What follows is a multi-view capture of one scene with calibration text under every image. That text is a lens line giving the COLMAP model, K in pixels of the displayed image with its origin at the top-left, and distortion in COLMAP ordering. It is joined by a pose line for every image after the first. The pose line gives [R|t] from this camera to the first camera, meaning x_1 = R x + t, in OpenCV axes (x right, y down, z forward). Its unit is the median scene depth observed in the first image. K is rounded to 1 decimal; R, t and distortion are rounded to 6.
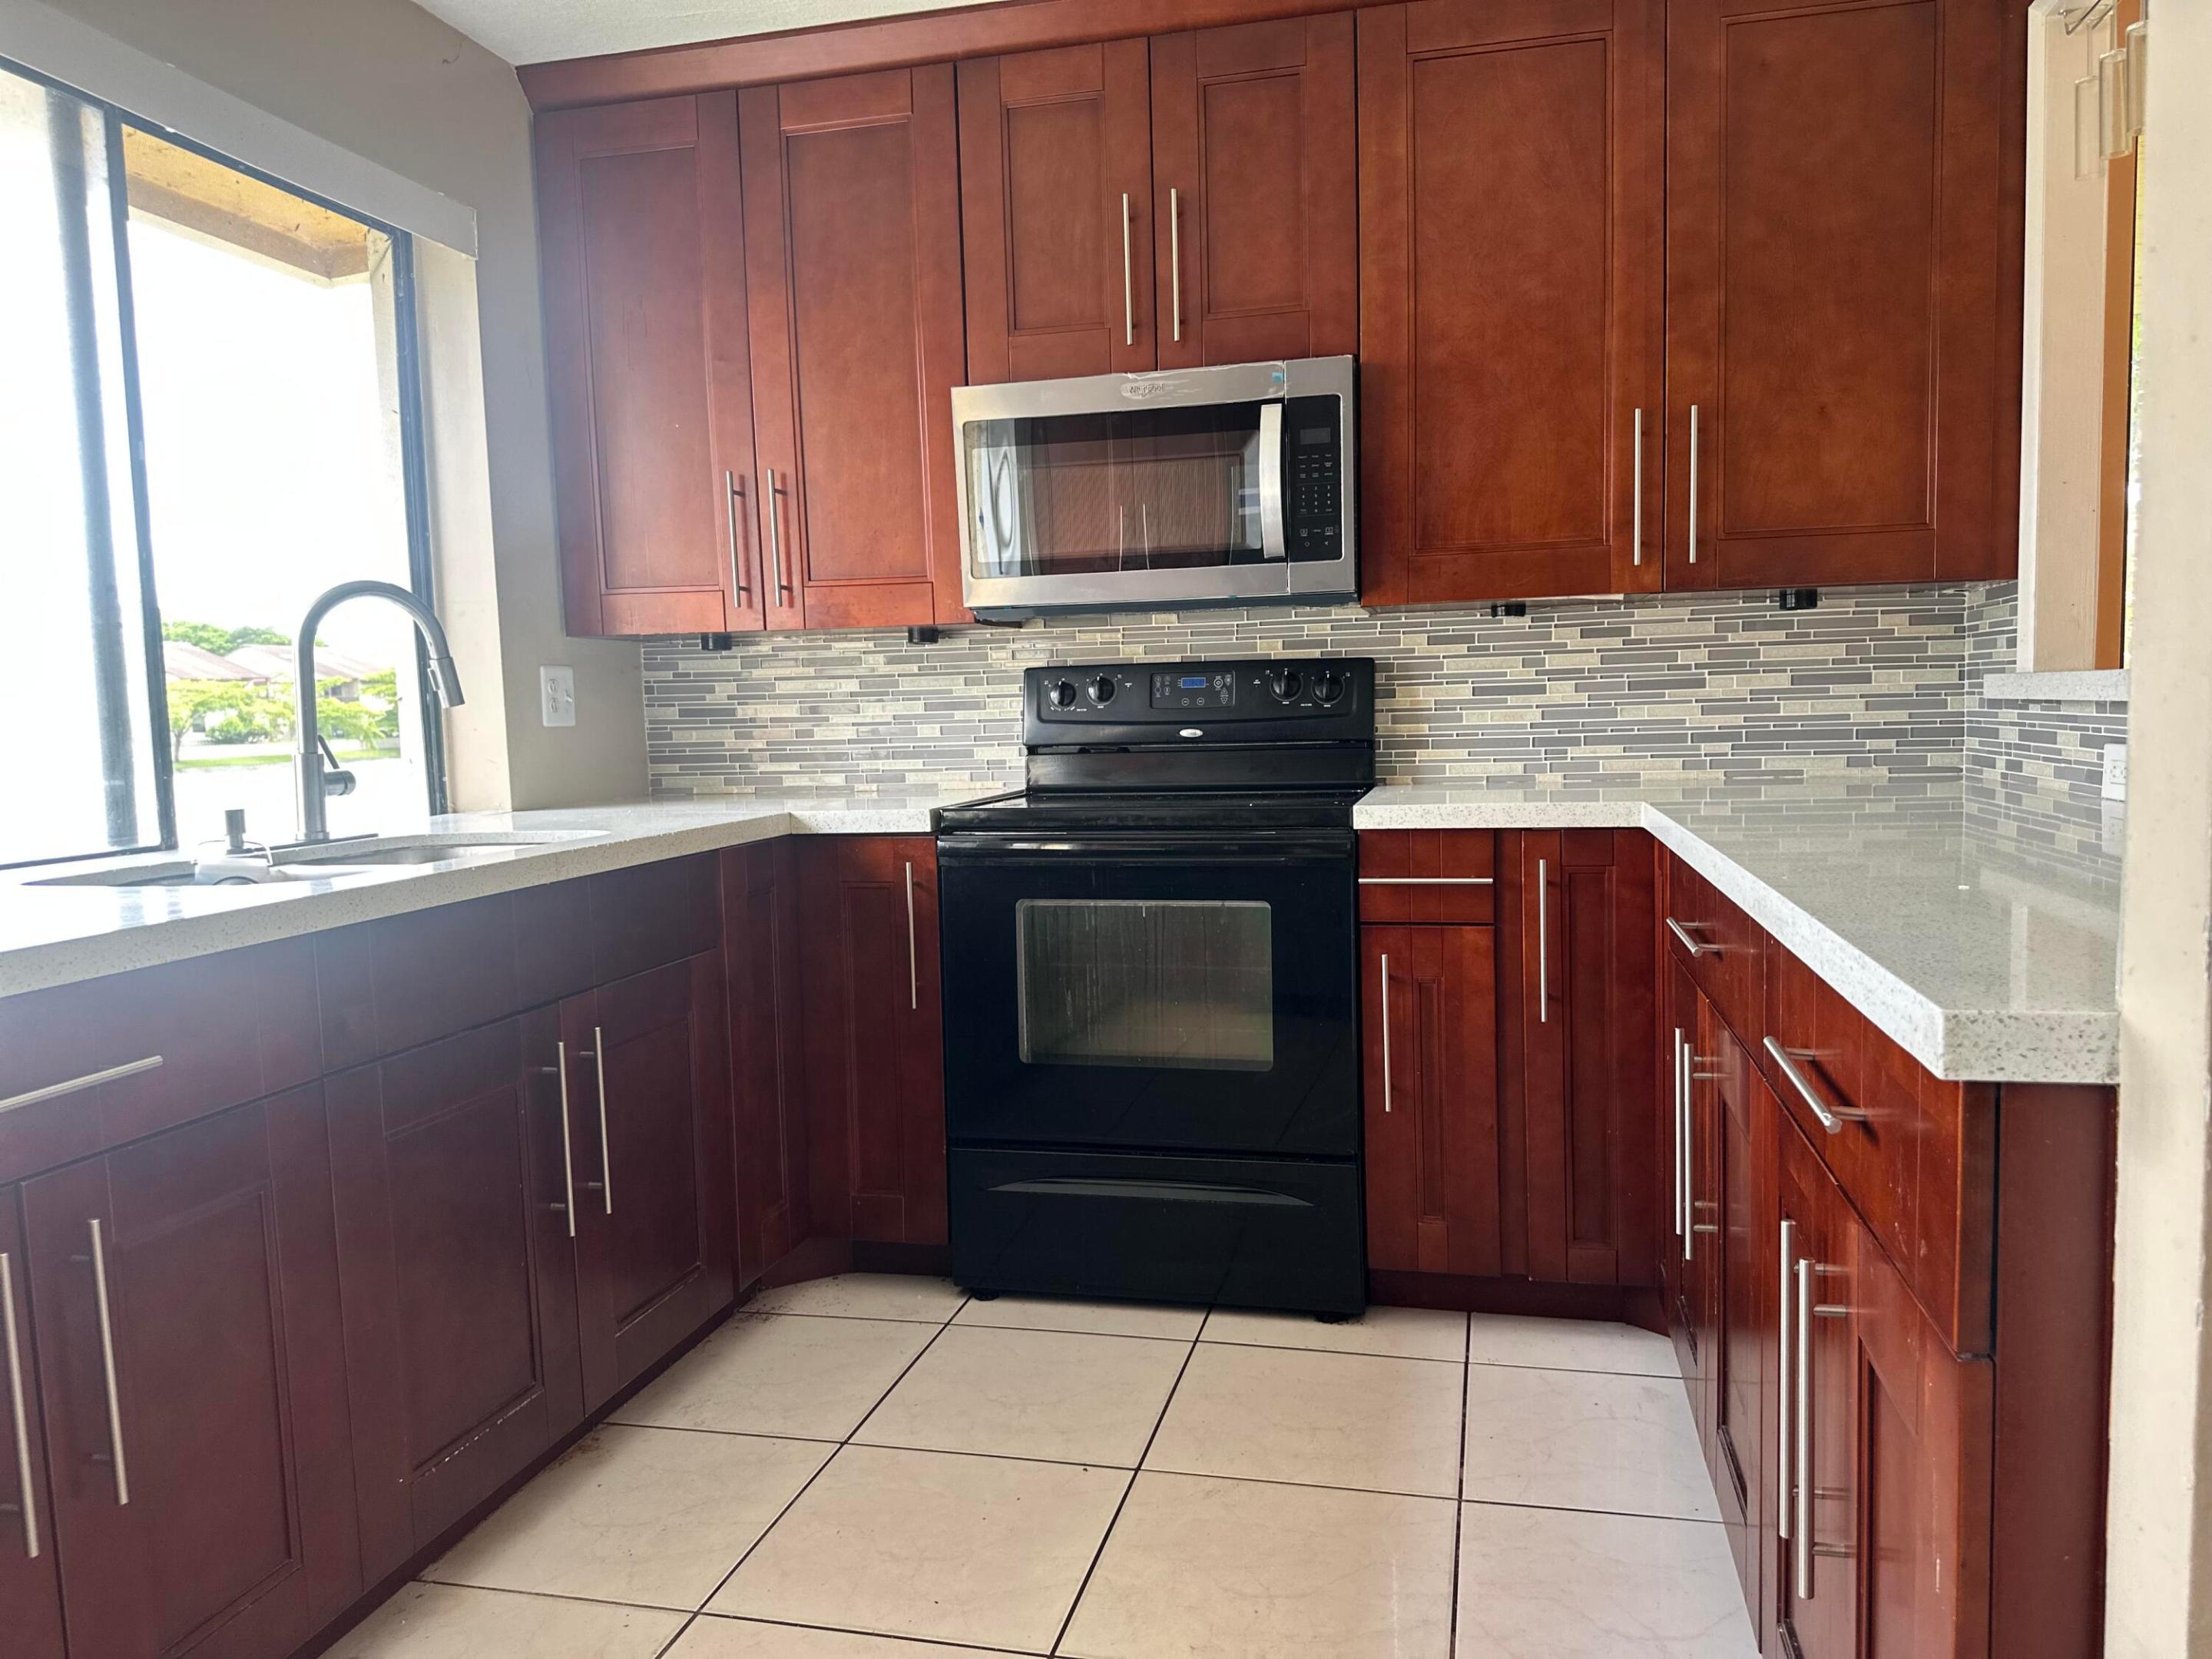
lens RADIAL K [[1586.2, 0, 1106.0], [0, 1586.2, 829.5], [0, 0, 1]] dist [-0.001763, -0.003441]
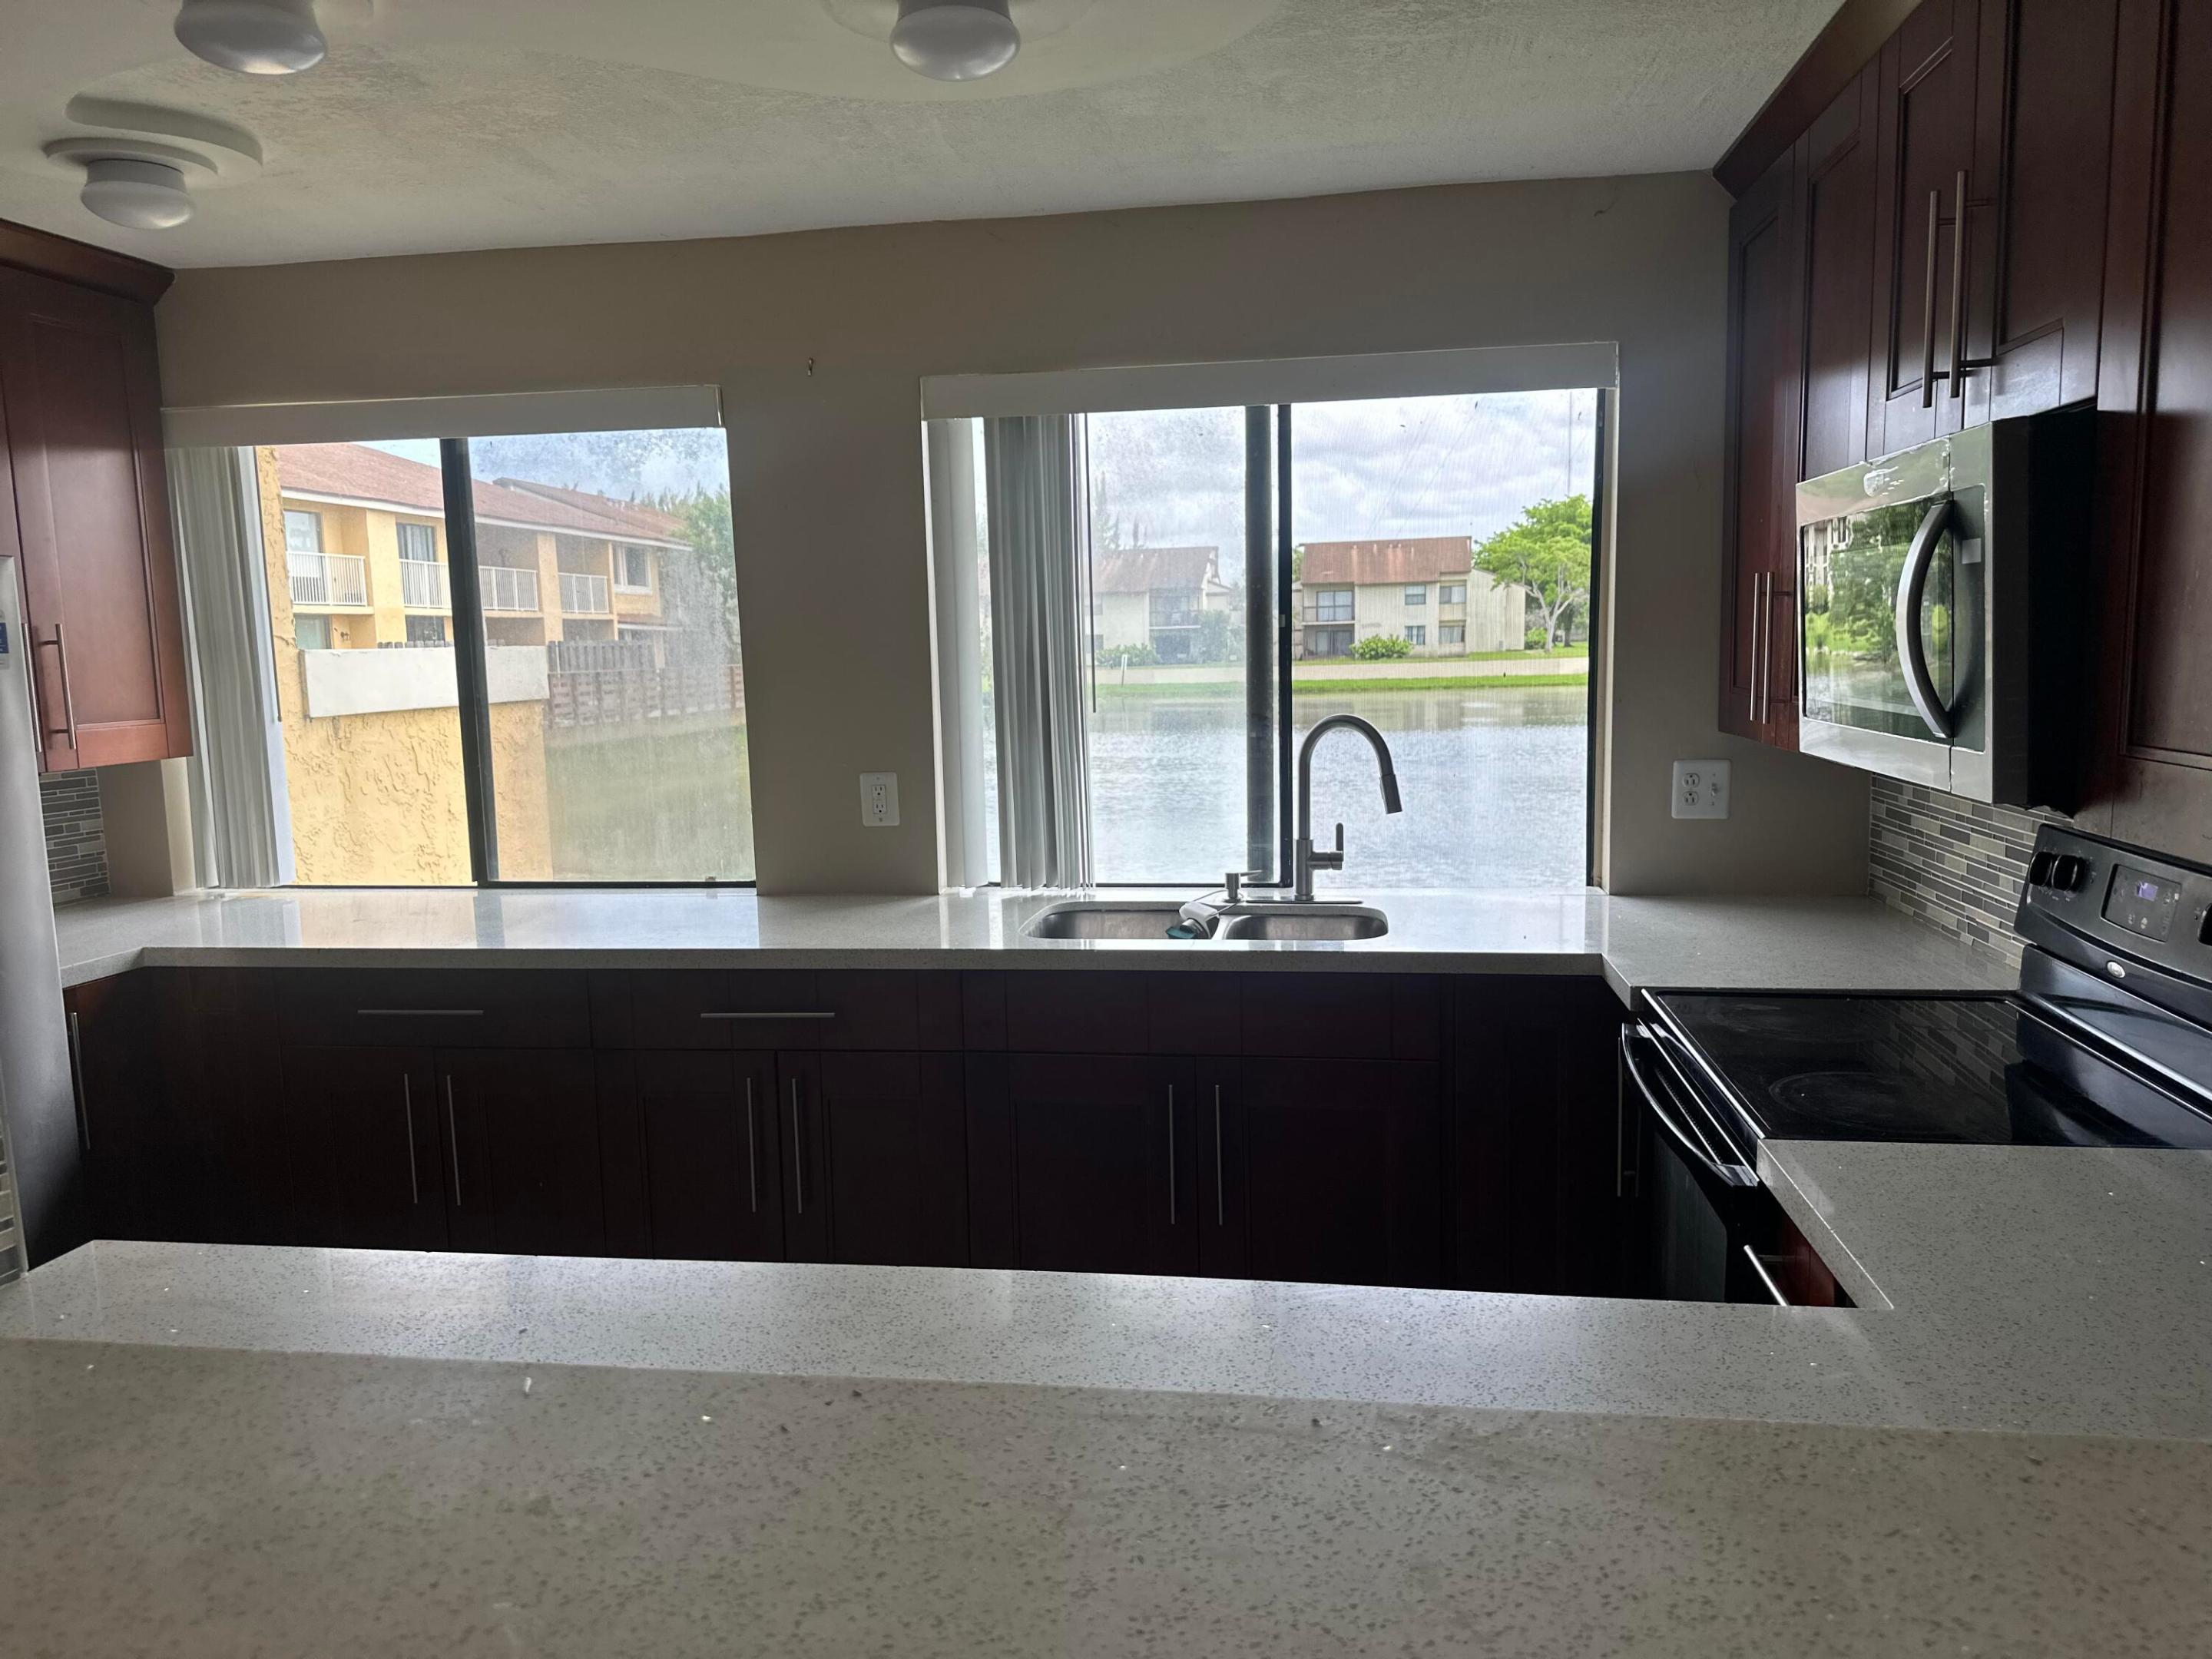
lens RADIAL K [[1586.2, 0, 1106.0], [0, 1586.2, 829.5], [0, 0, 1]] dist [-0.001763, -0.003441]
pose [[0.078512, 0.140577, -0.986952, 0.714315], [-0.058842, 0.988935, 0.136179, -0.196997], [0.995175, 0.047383, 0.085915, 0.601431]]
